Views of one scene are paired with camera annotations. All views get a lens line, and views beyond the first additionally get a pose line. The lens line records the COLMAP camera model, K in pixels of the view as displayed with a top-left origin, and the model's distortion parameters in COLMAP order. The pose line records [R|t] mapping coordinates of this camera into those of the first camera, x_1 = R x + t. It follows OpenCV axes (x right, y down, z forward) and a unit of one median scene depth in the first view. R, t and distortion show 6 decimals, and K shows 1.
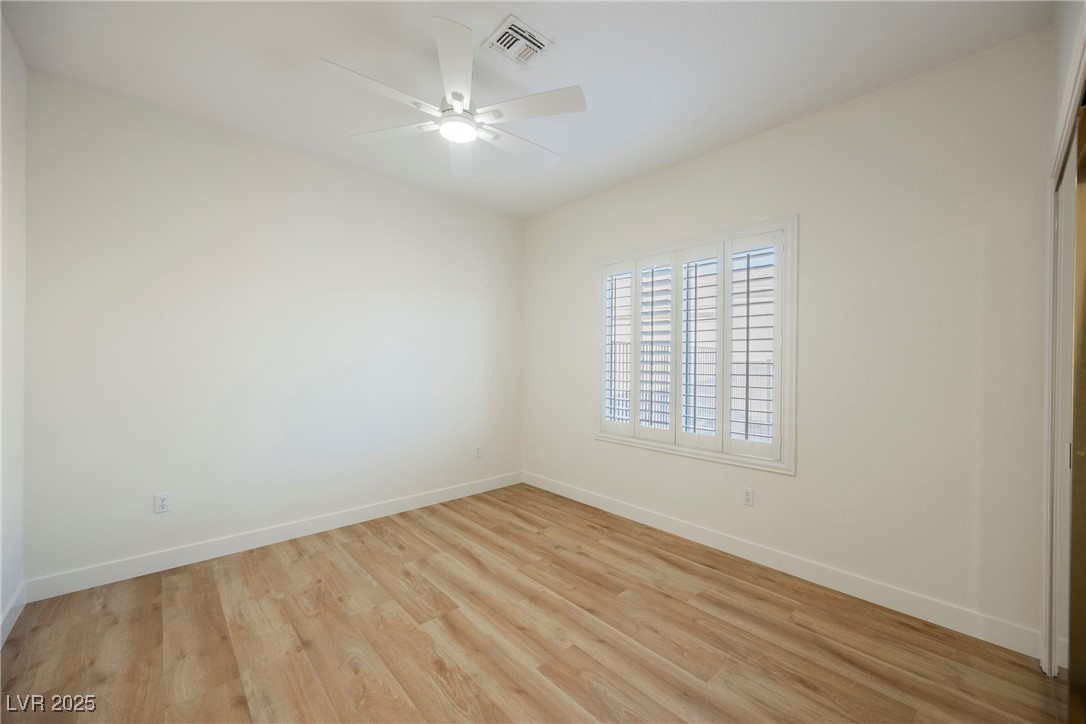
lens RADIAL K [[430.0, 0, 547.6], [0, 430.0, 362.7], [0, 0, 1]] dist [-0.001307, -0.000118]
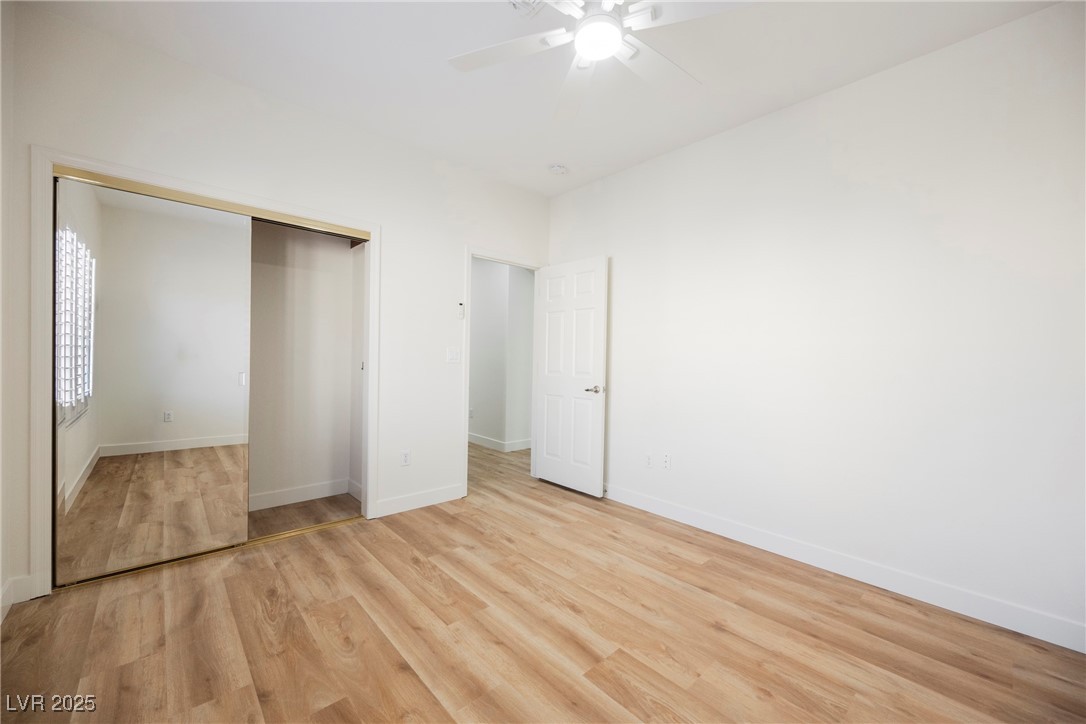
lens RADIAL K [[430.0, 0, 547.6], [0, 430.0, 362.7], [0, 0, 1]] dist [-0.001307, -0.000118]
pose [[-0.999592, -0.028538, -0.001247, -0.143543], [-0.028555, 0.999446, 0.017072, 0.037772], [0.000759, 0.017101, -0.999853, 1.906622]]
